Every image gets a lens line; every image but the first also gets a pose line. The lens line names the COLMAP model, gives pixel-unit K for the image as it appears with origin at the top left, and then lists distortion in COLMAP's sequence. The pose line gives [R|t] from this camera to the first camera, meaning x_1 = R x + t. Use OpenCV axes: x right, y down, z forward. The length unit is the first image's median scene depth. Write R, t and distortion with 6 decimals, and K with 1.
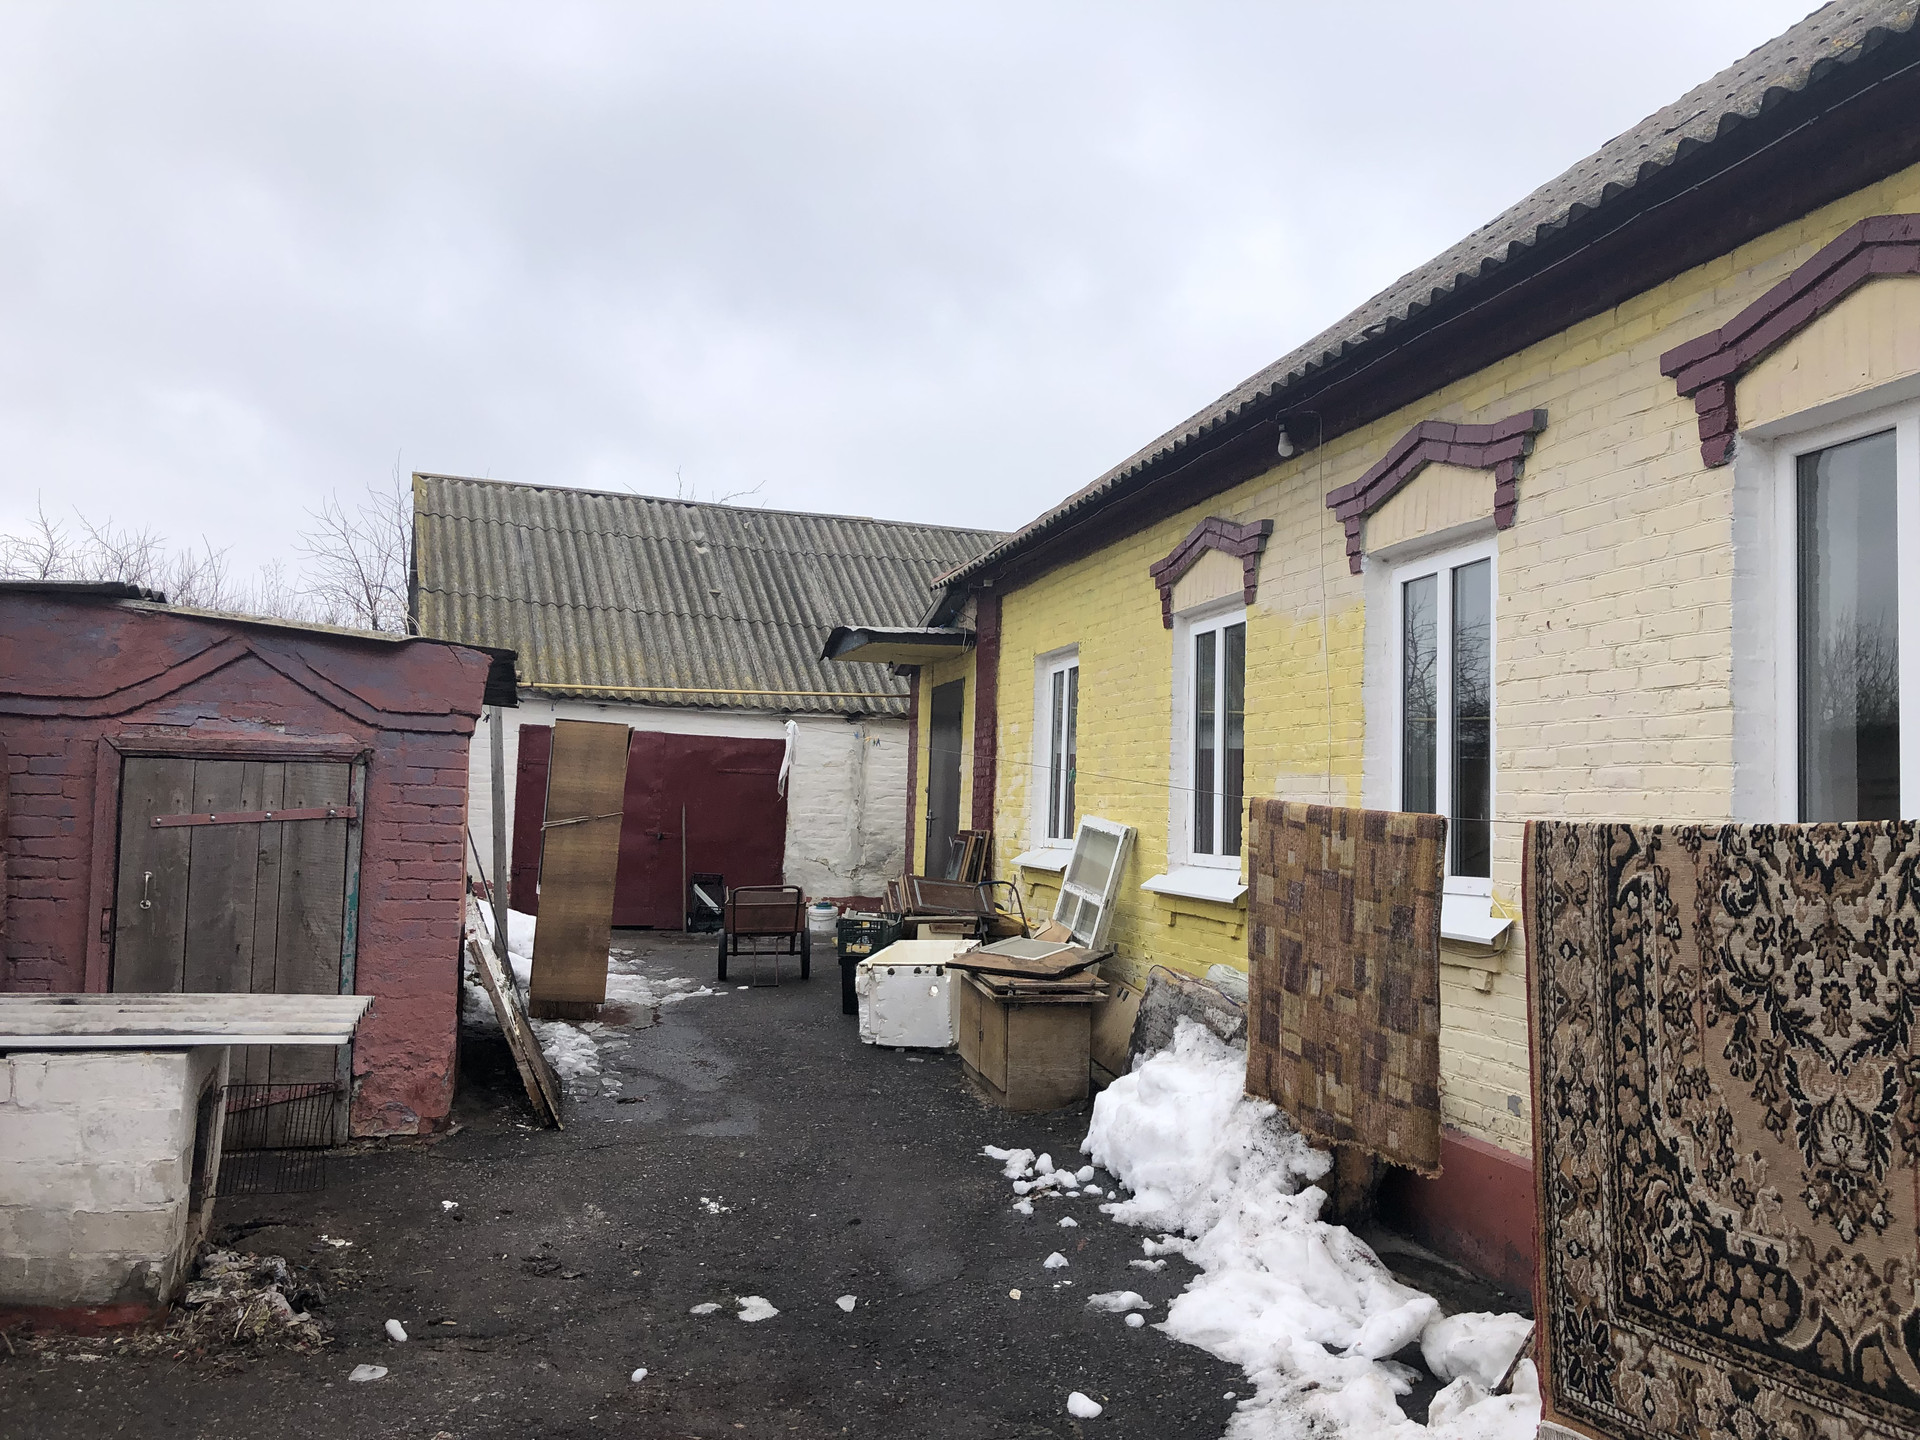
lens RADIAL K [[1555.2, 0, 976.3], [0, 1555.2, 715.8], [0, 0, 1]] dist [0.045054, -0.037524]
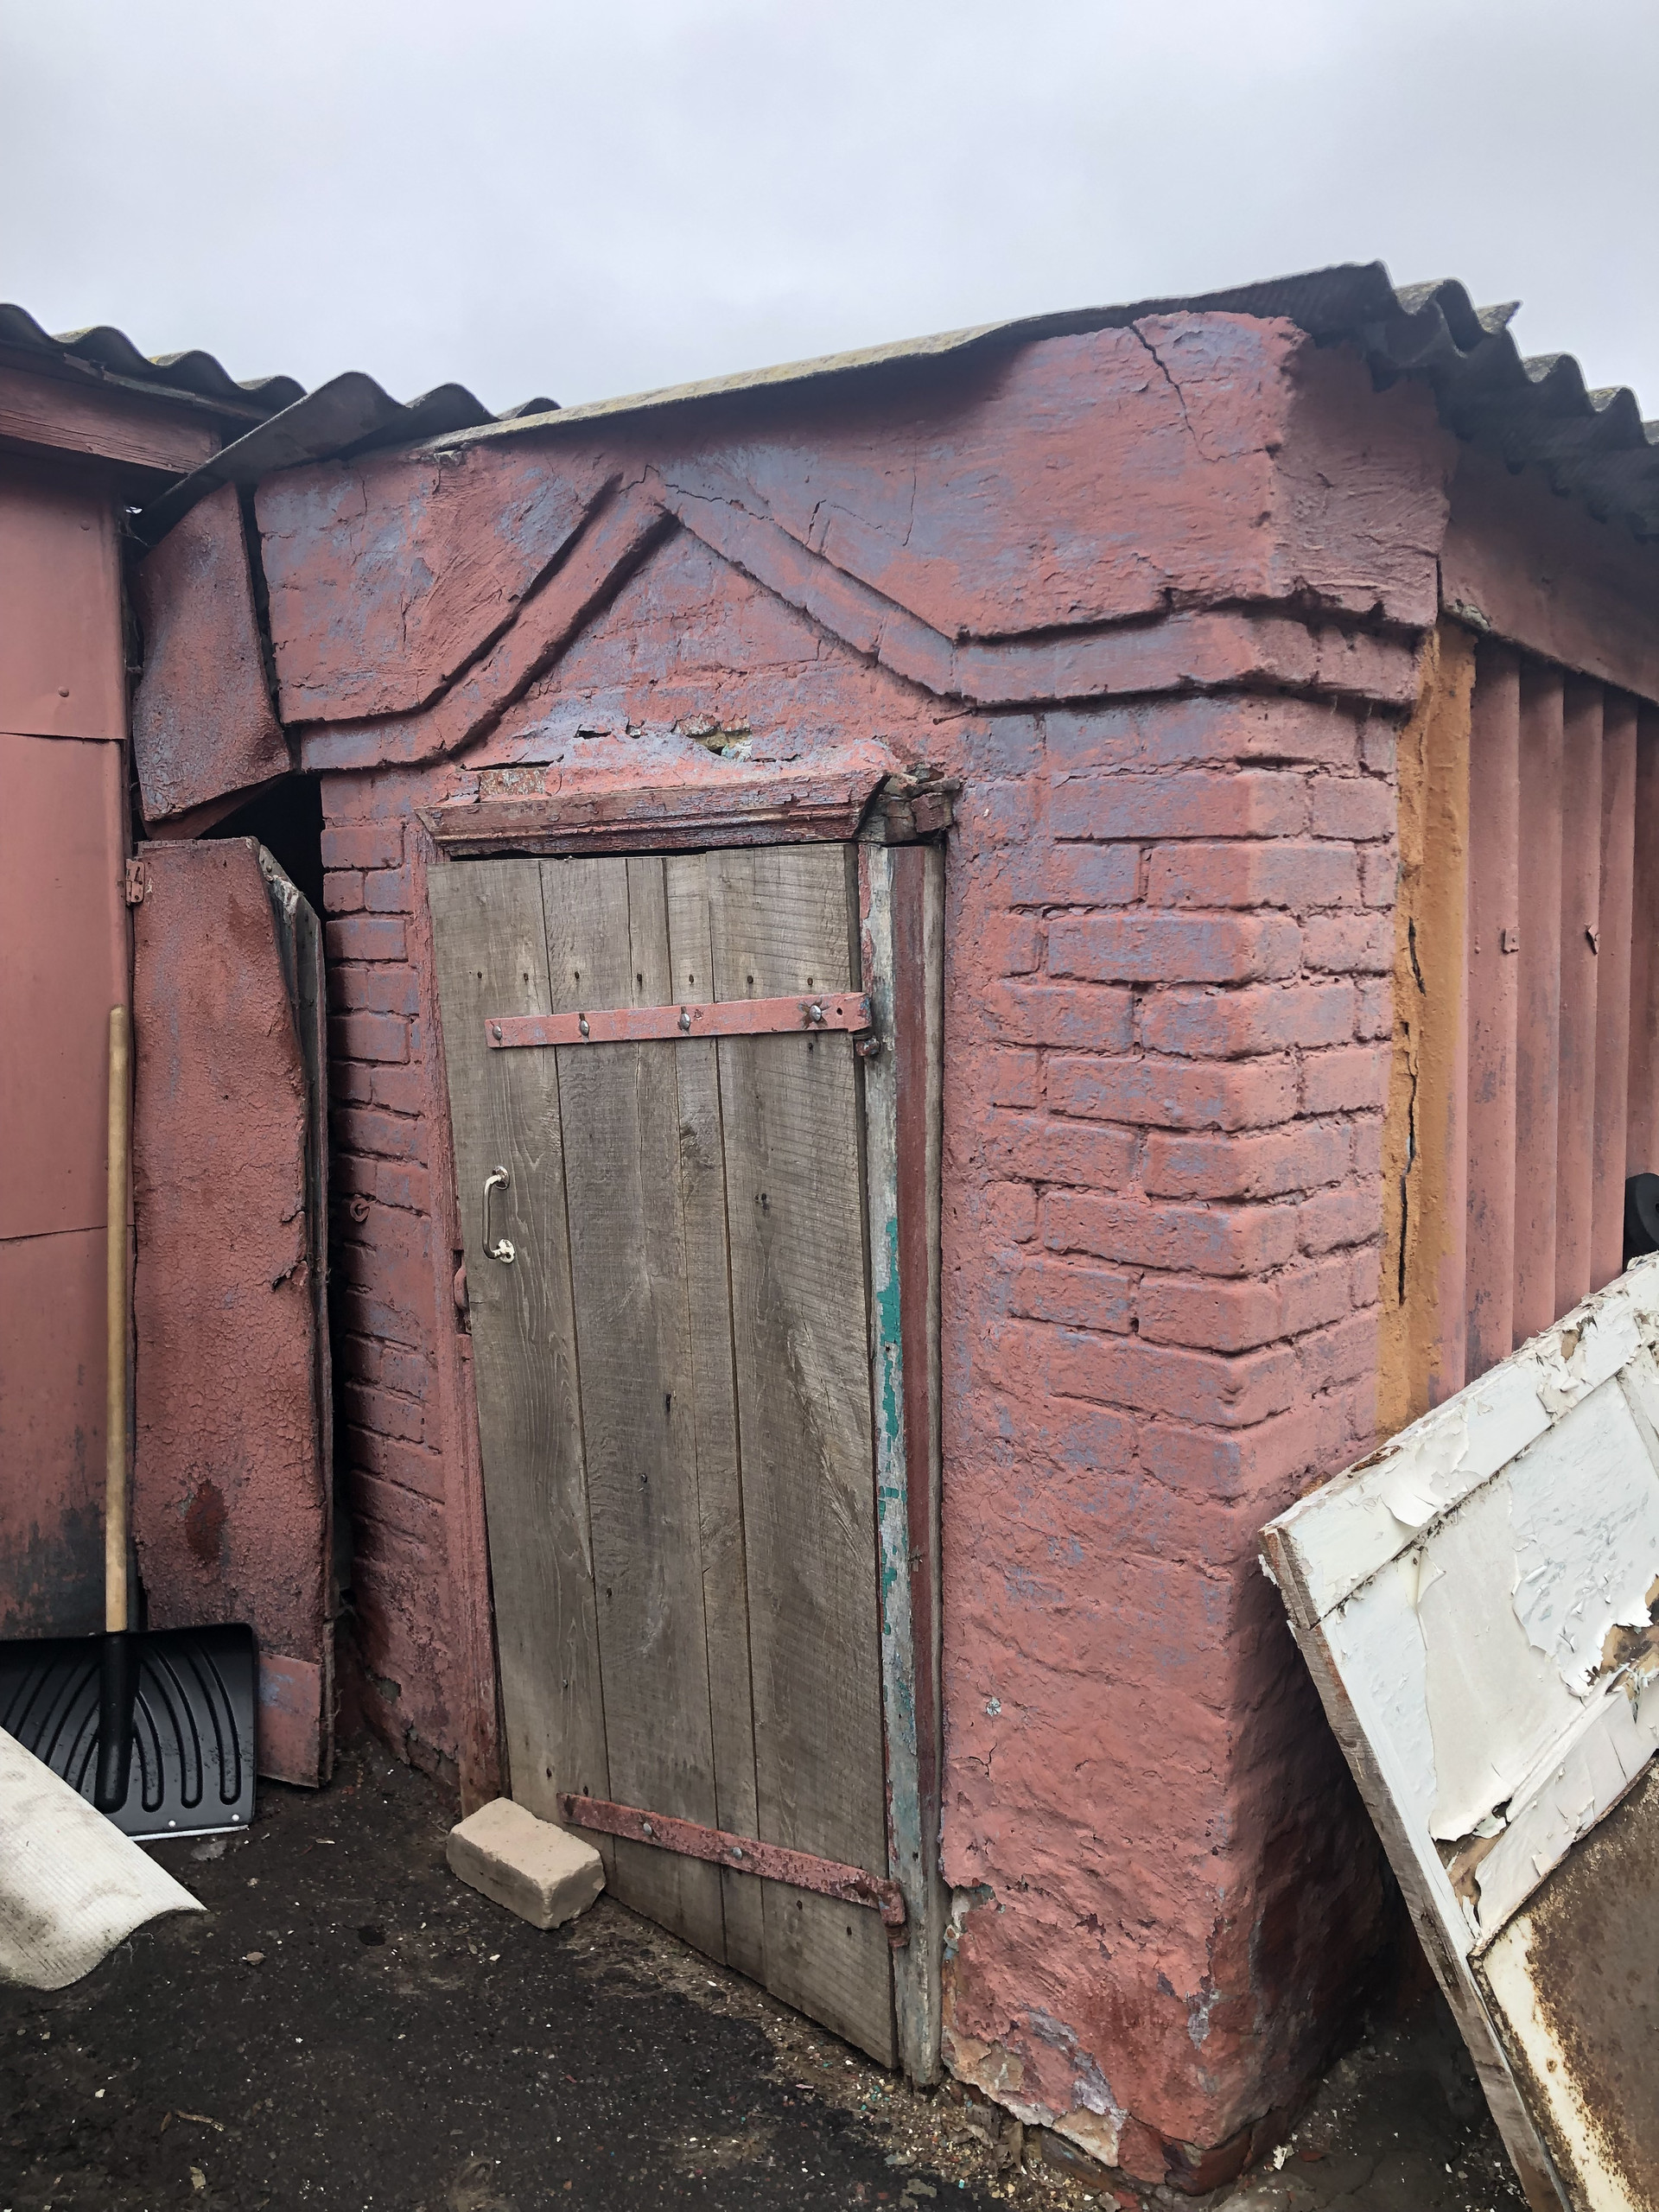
lens RADIAL K [[1791.7, 0, 836.5], [0, 1791.7, 1096.8], [0, 0, 1]] dist [0.045054, -0.037524]
pose [[0.457174, 0.060664, -0.887306, -0.107429], [0.071386, 0.991949, 0.104599, 0.042199], [0.886508, -0.111161, 0.449163, 0.844238]]
